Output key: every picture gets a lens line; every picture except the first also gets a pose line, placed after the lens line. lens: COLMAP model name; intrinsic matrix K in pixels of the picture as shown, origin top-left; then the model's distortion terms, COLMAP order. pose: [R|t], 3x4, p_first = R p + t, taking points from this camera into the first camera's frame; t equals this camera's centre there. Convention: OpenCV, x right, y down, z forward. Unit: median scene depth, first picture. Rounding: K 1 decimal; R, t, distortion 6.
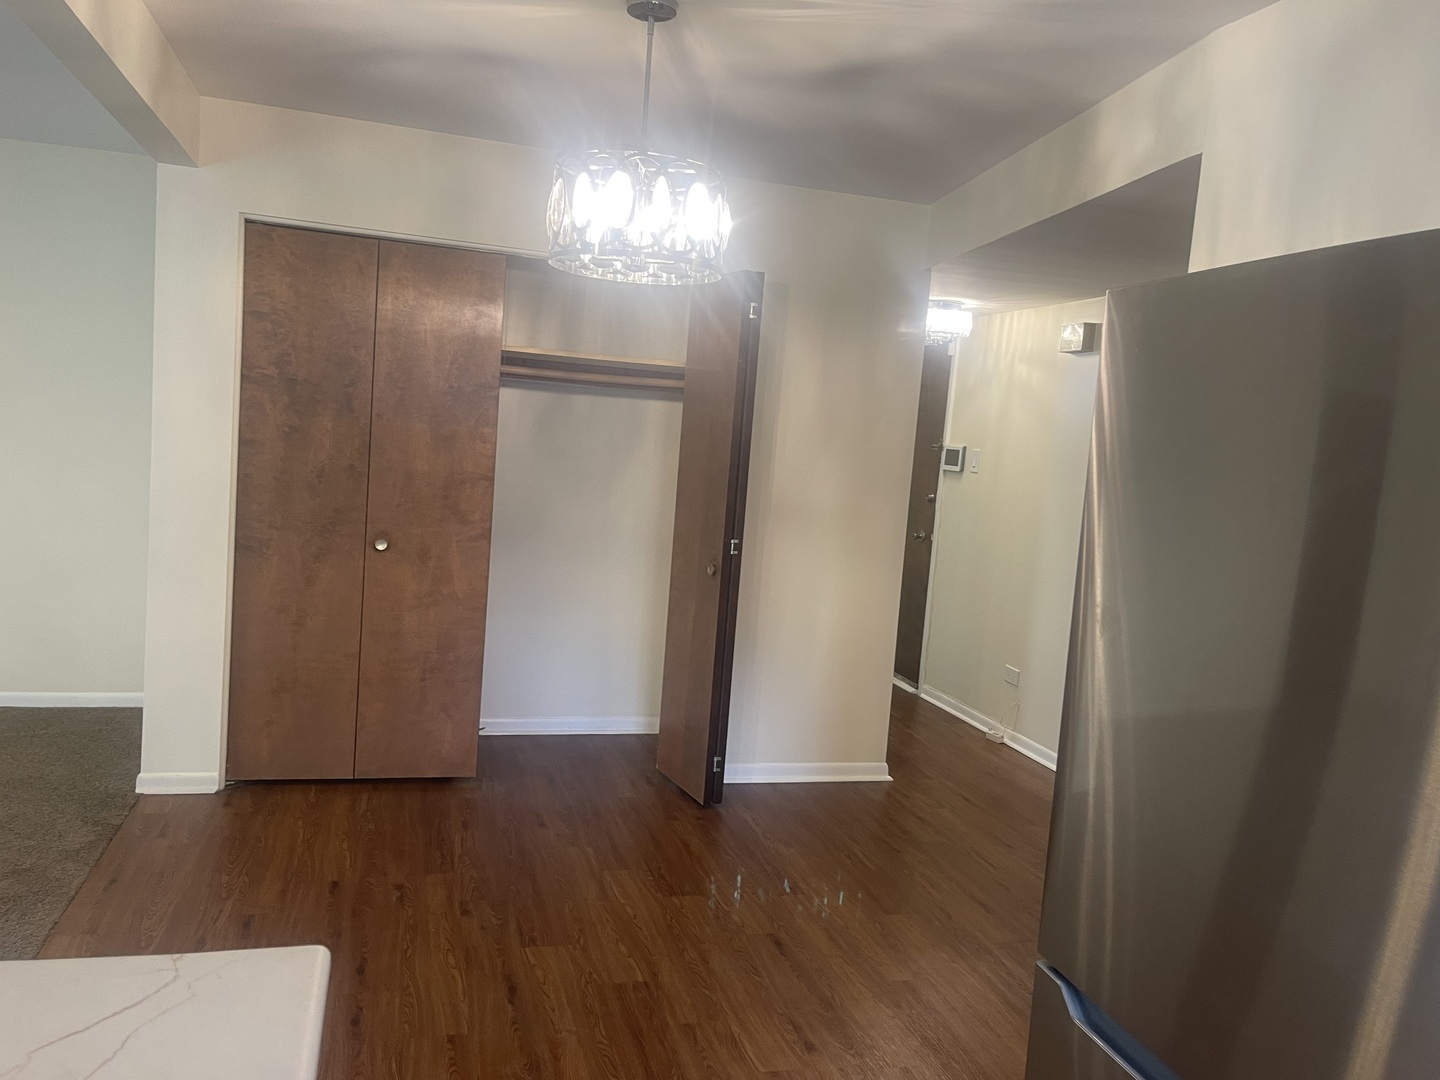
lens RADIAL K [[1101.6, 0, 722.4], [0, 1101.6, 544.7], [0, 0, 1]] dist [0.035469, -0.029546]
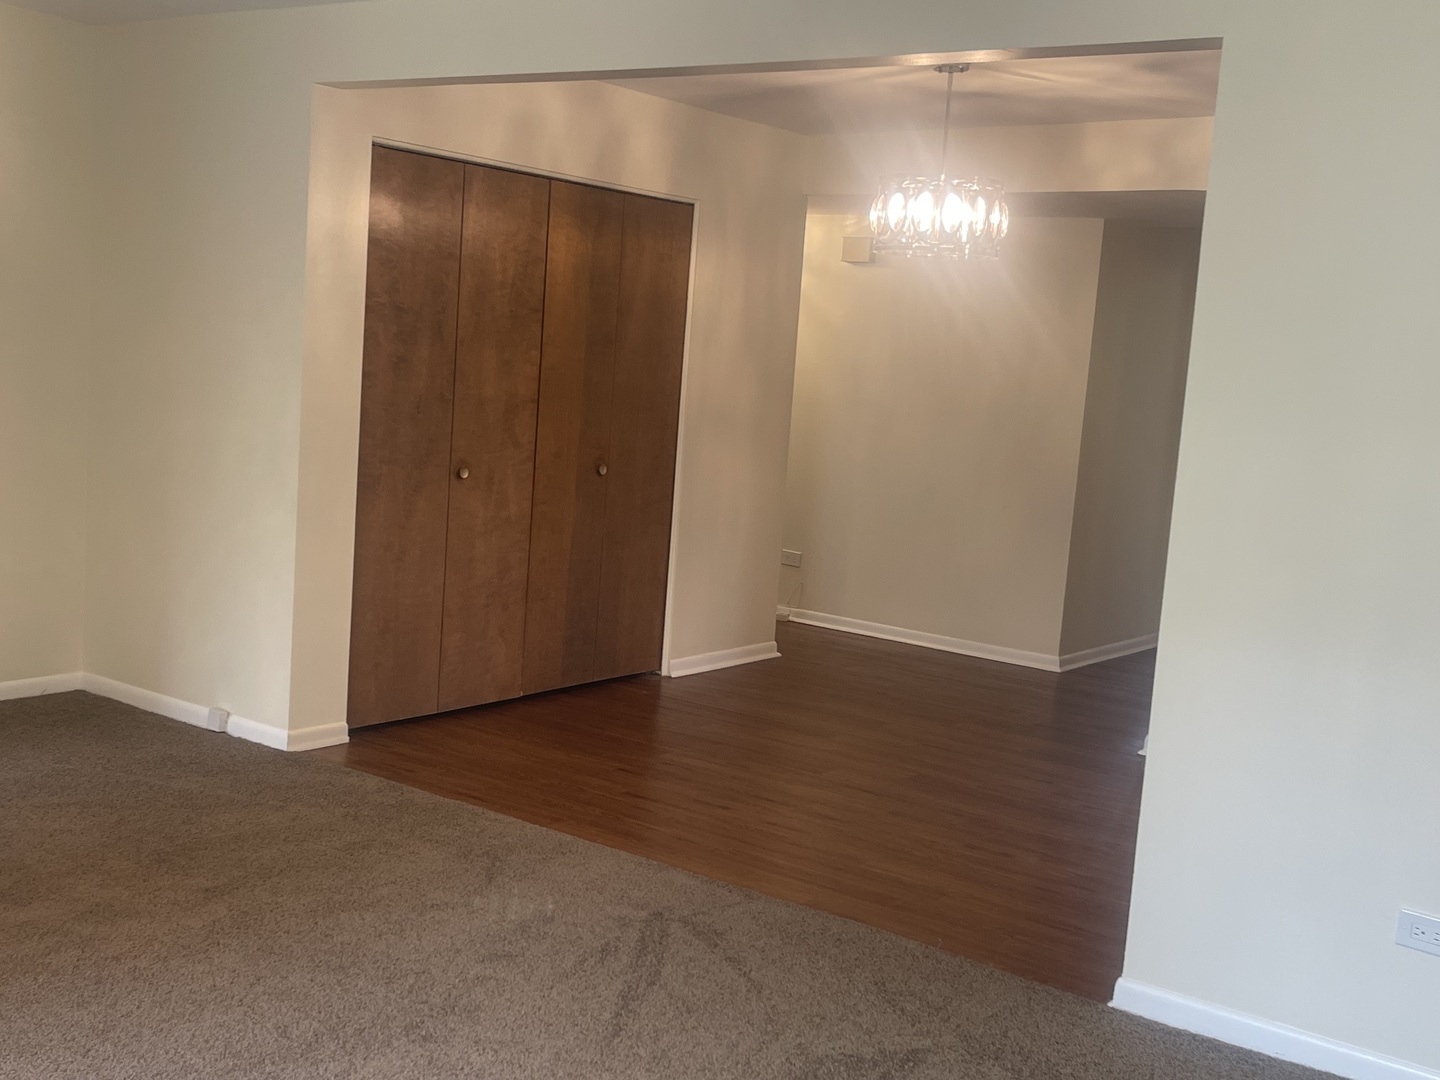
lens RADIAL K [[1671.3, 0, 716.7], [0, 1671.3, 554.3], [0, 0, 1]] dist [0.055489, 0.000000]
pose [[0.789119, -0.096497, 0.606614, -1.060957], [0.048477, 0.994286, 0.095104, -0.059898], [-0.612325, -0.045642, 0.789288, -0.329697]]
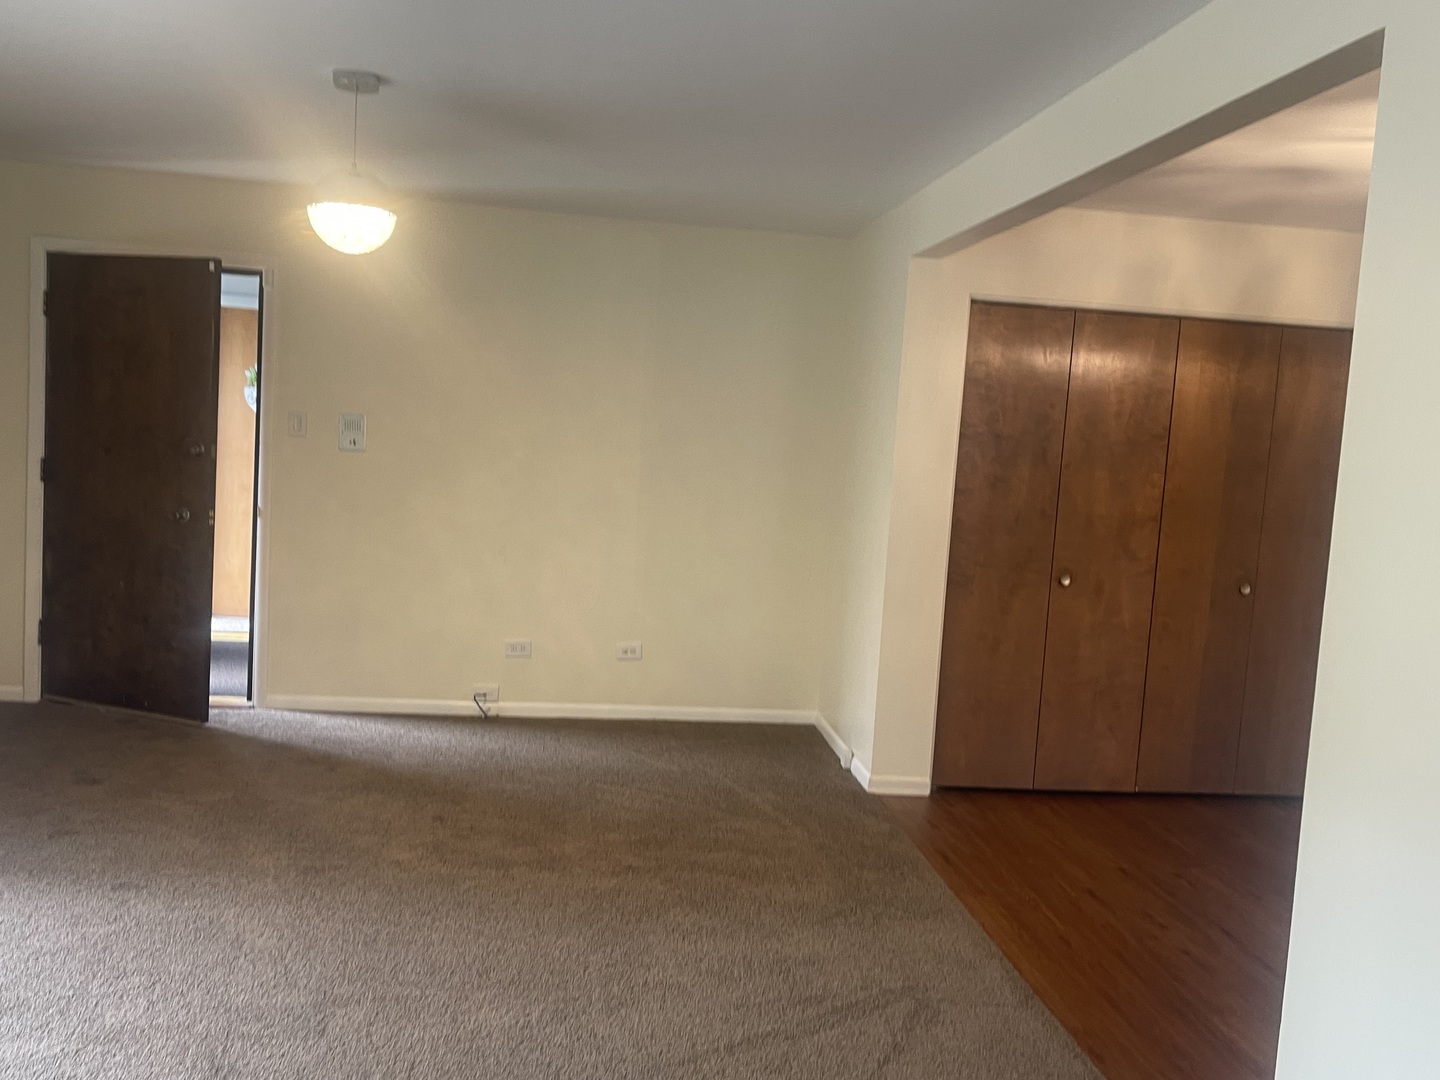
lens RADIAL K [[1275.4, 0, 719.7], [0, 1275.4, 549.5], [0, 0, 1]] dist [0.040734, -0.013207]
pose [[0.988301, -0.000317, -0.152514, -0.464059], [-0.001549, 0.999925, -0.012112, -0.014911], [0.152507, 0.012206, 0.988227, -0.341926]]
